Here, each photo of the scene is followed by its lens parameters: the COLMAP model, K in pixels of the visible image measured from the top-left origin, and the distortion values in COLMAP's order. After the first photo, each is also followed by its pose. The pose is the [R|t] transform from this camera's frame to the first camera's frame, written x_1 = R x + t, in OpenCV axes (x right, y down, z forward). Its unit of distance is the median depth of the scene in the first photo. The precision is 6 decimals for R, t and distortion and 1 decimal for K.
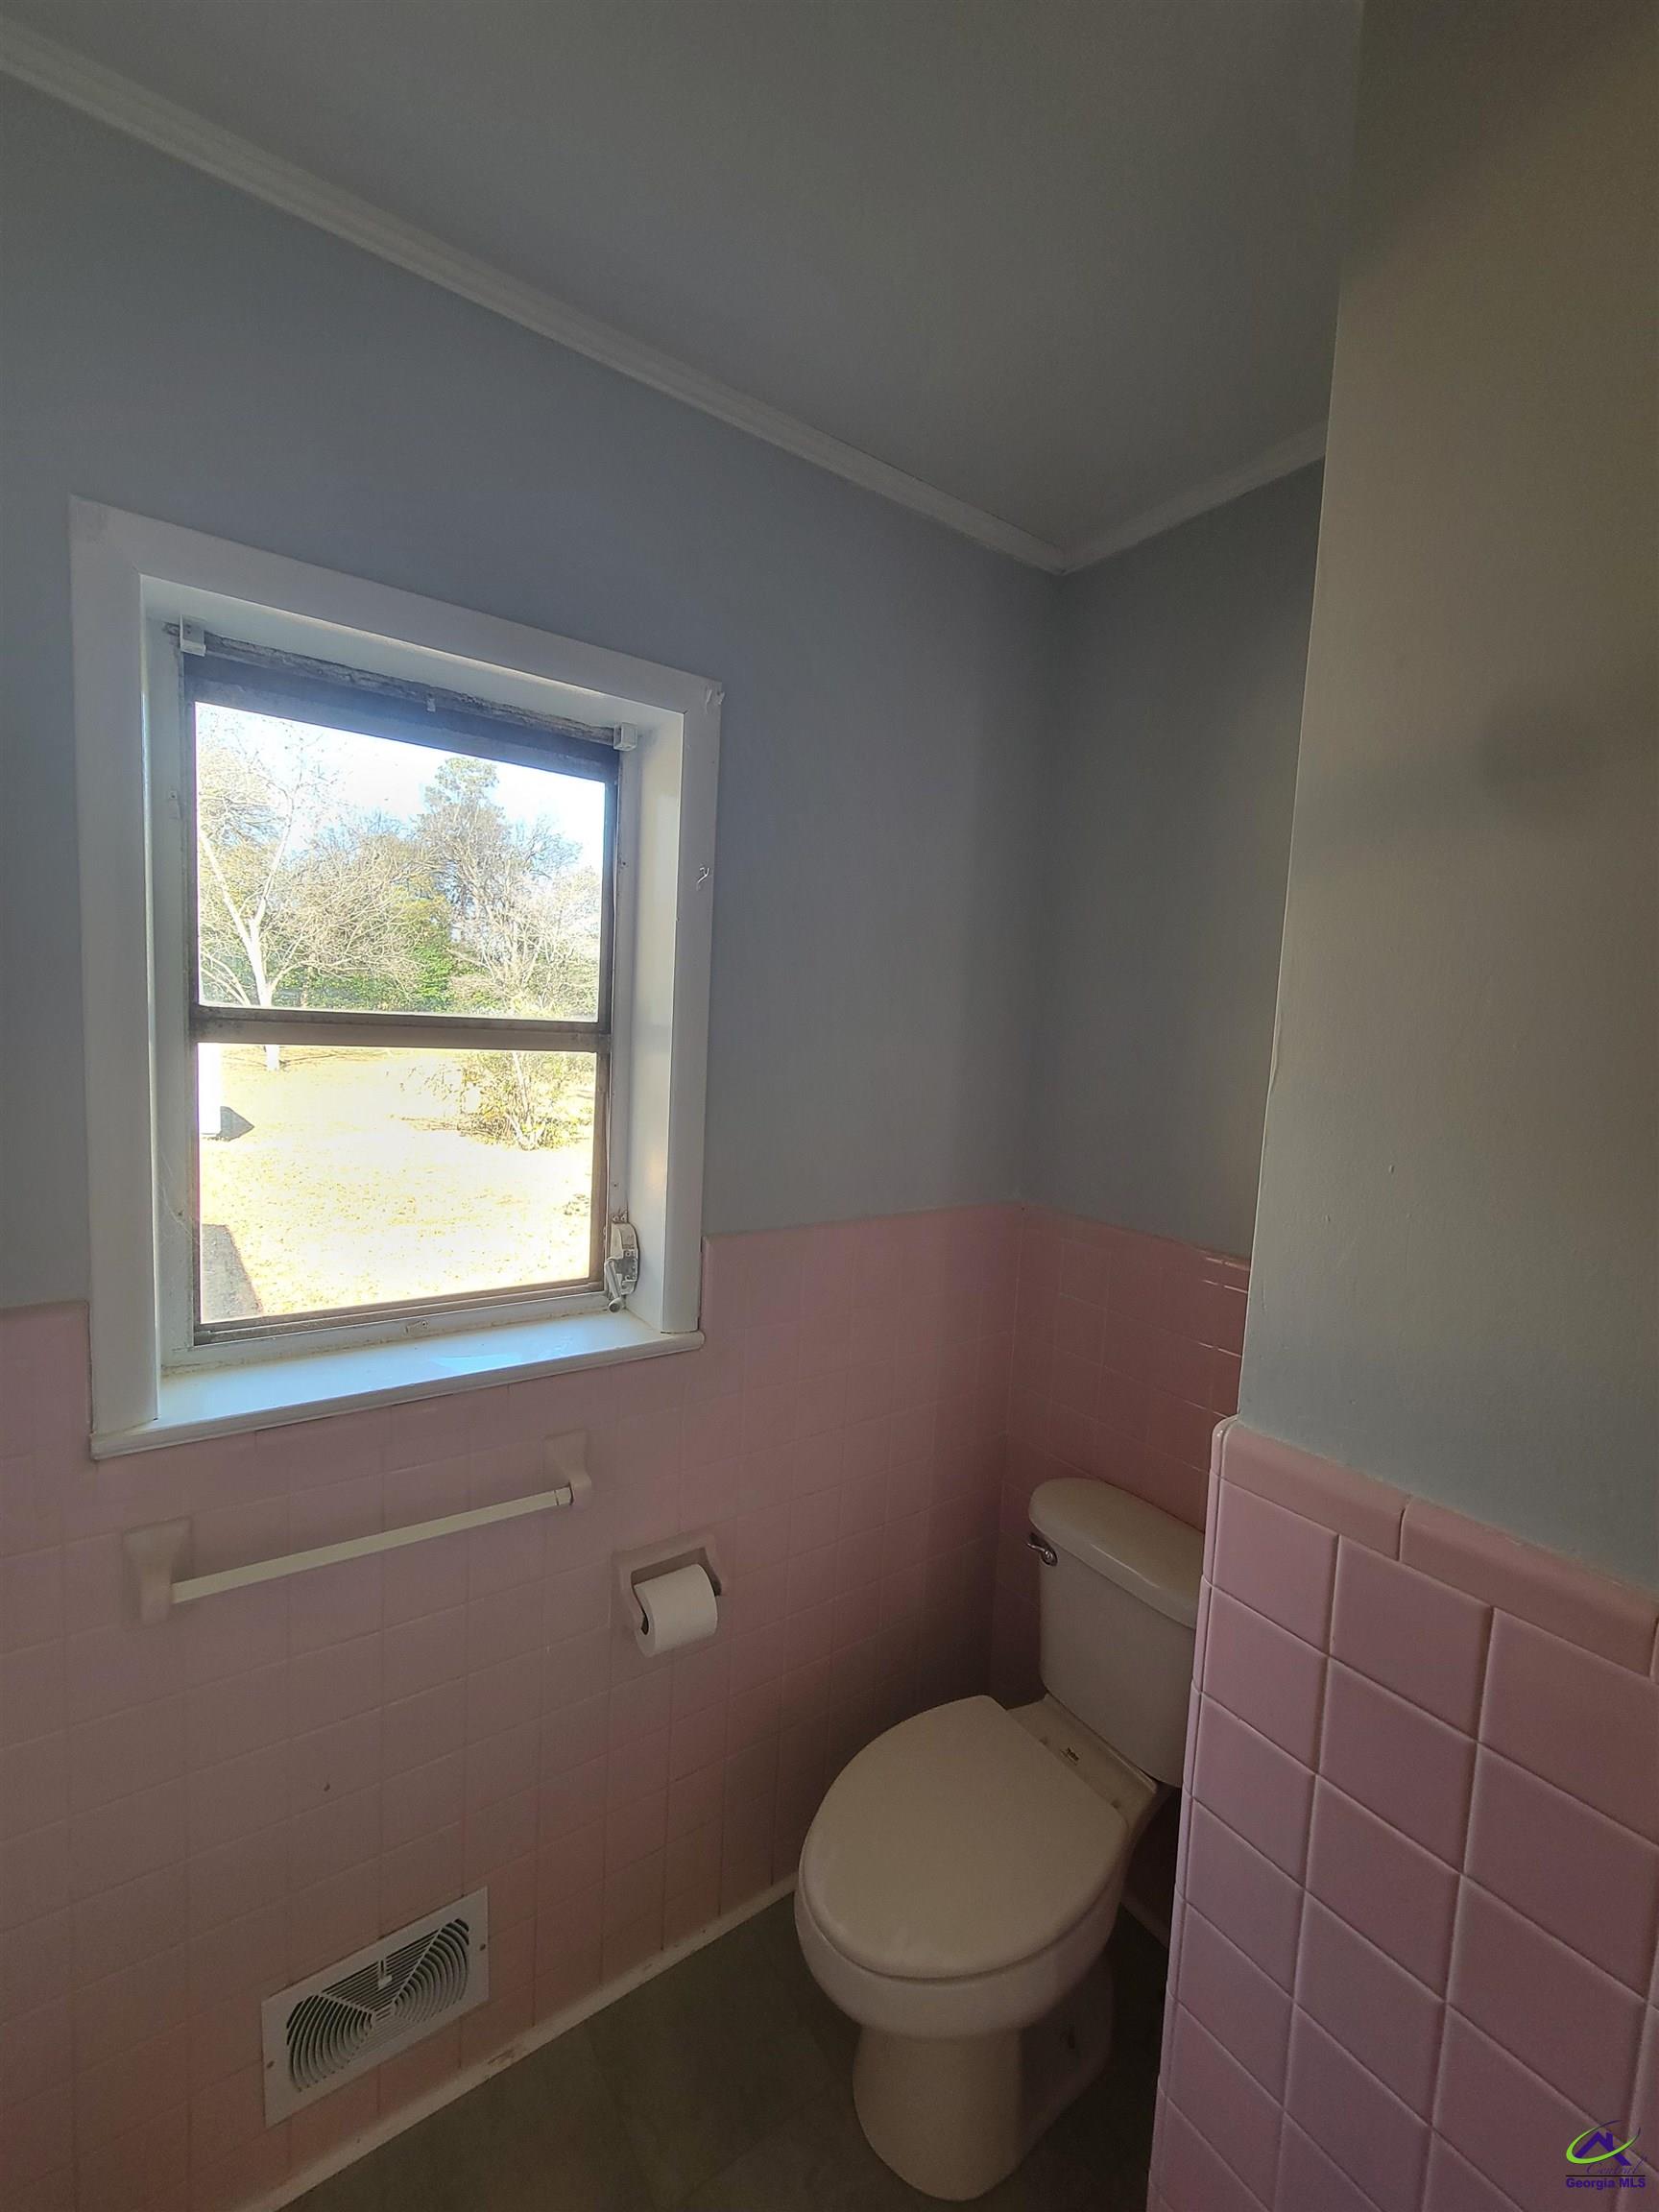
lens RADIAL K [[902.4, 0, 815.7], [0, 902.4, 1104.6], [0, 0, 1]] dist [-0.001973, -0.000967]
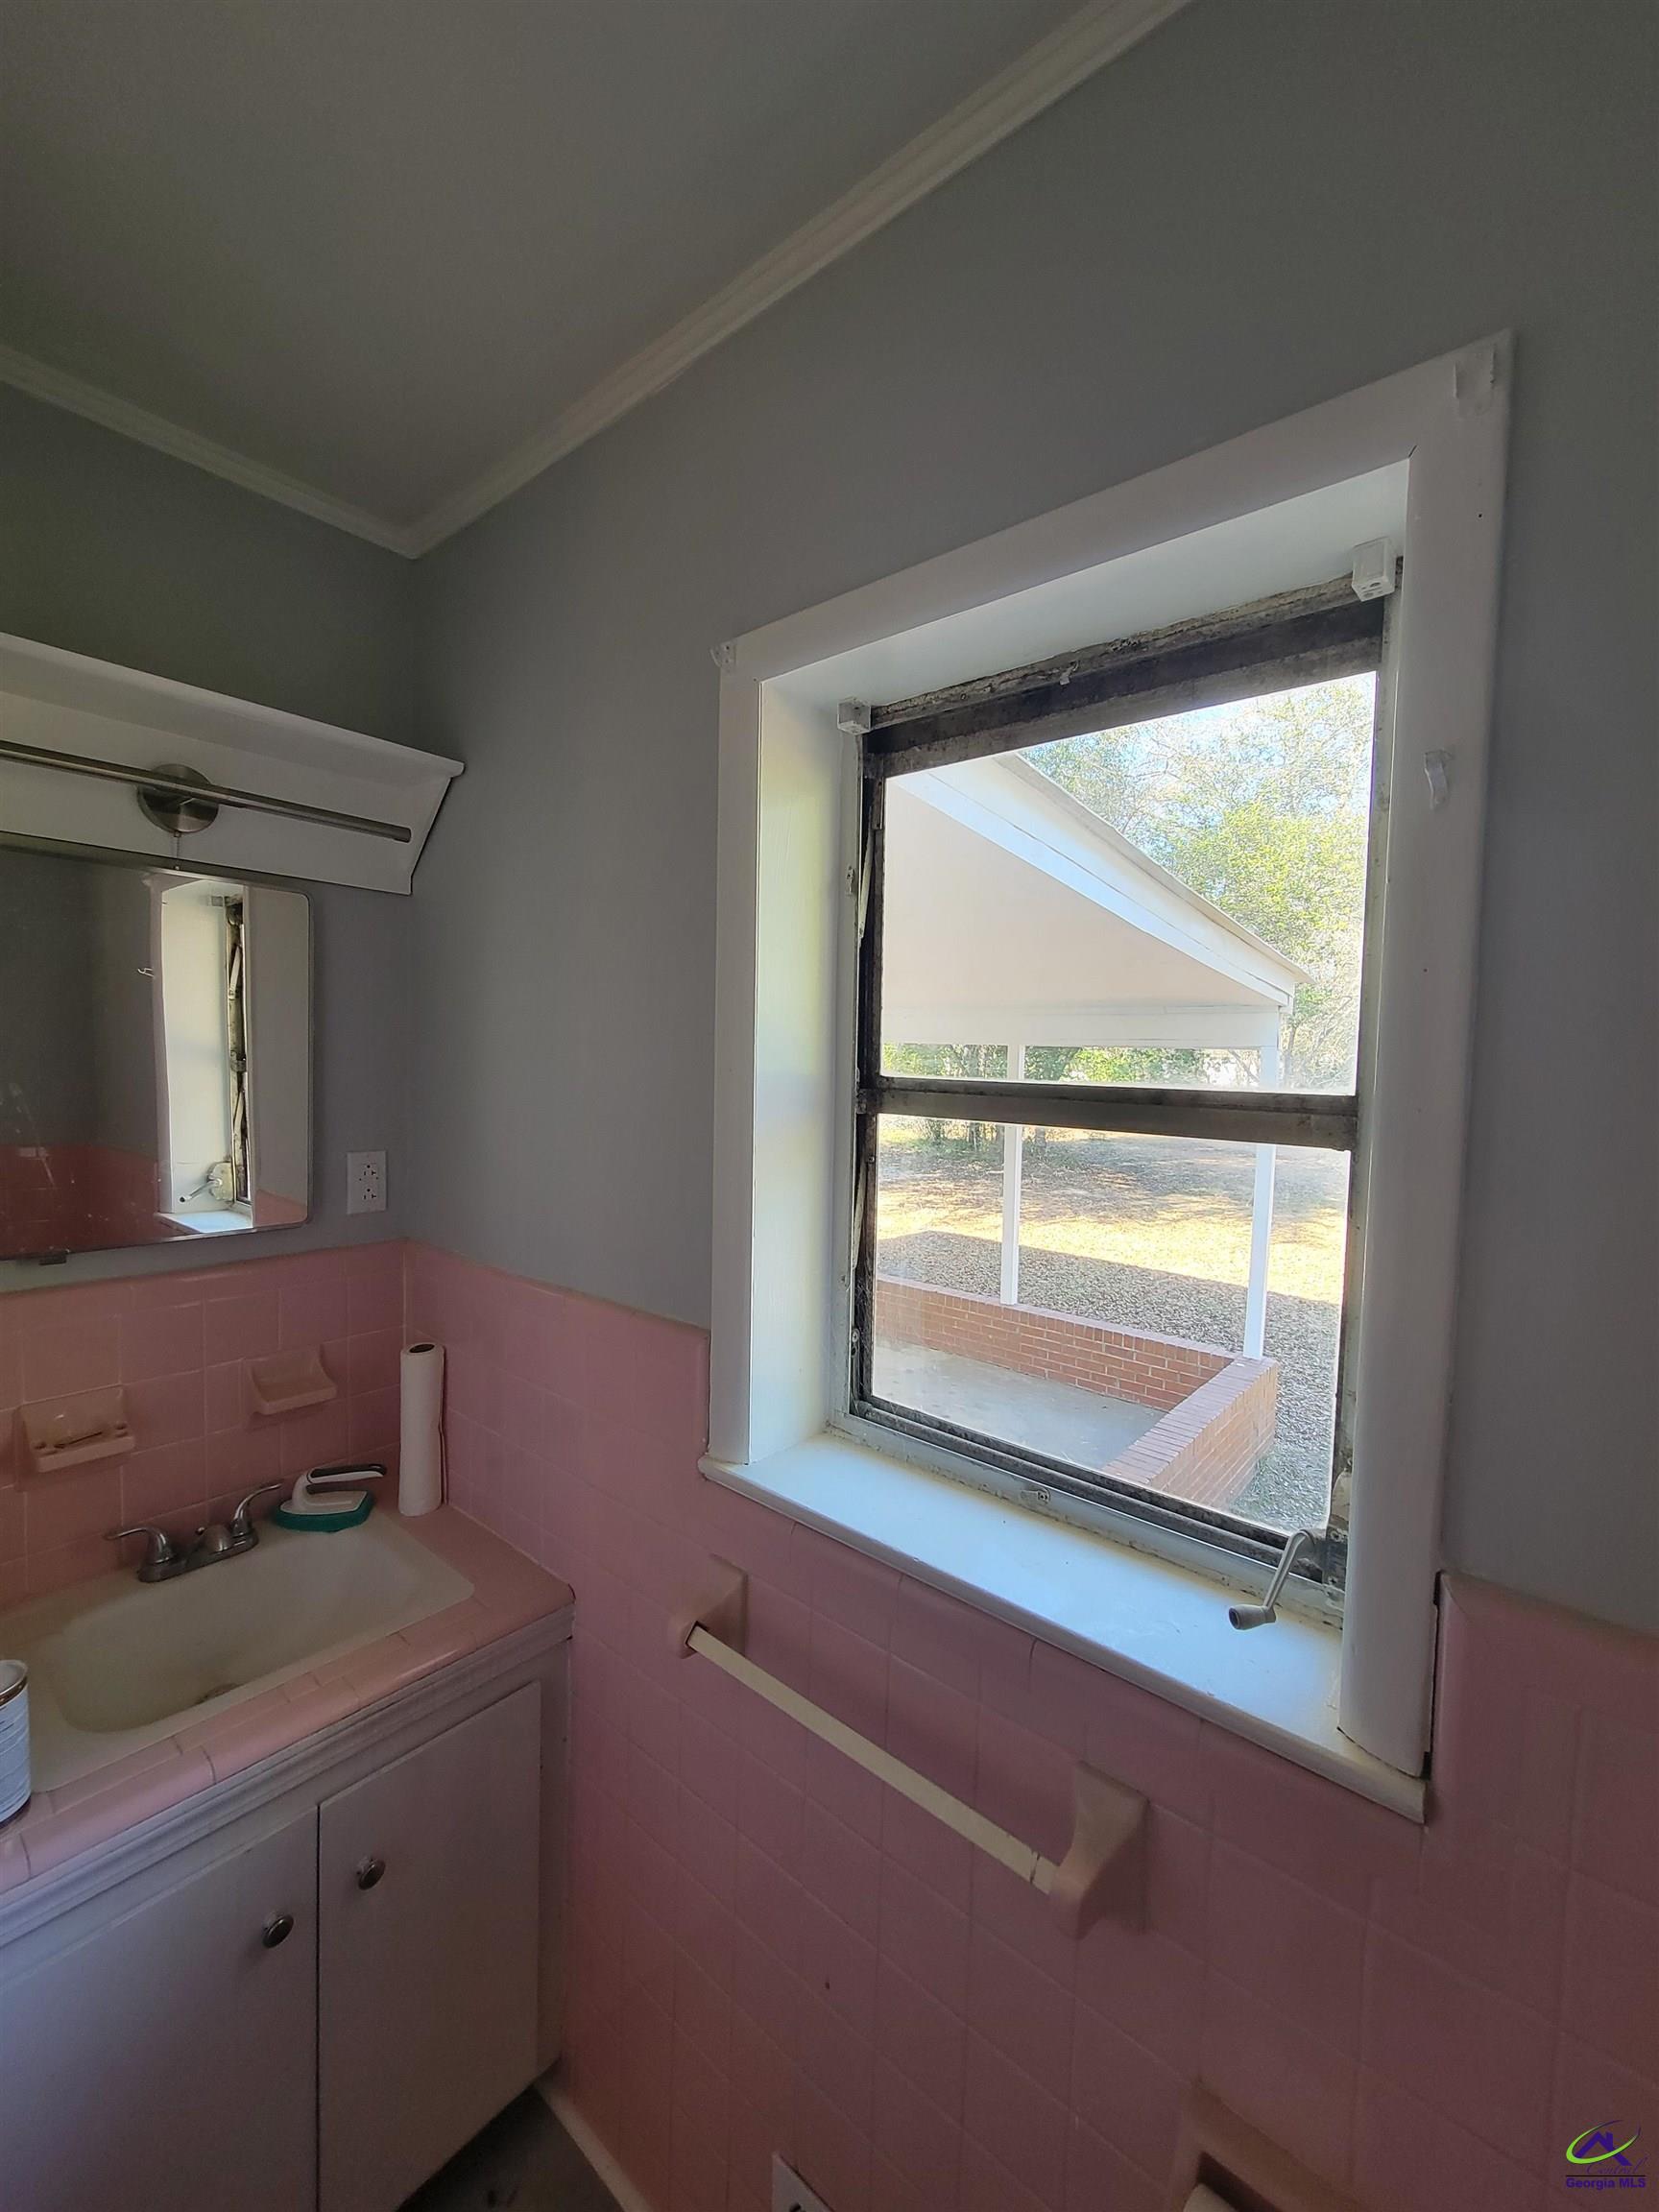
lens RADIAL K [[896.6, 0, 819.3], [0, 896.6, 1104.8], [0, 0, 1]] dist [-0.002932, 0.000471]
pose [[0.258327, 0.007947, -0.966025, 0.238906], [-0.106934, 0.994056, -0.020418, -0.045515], [0.960121, 0.108575, 0.257642, 0.617070]]
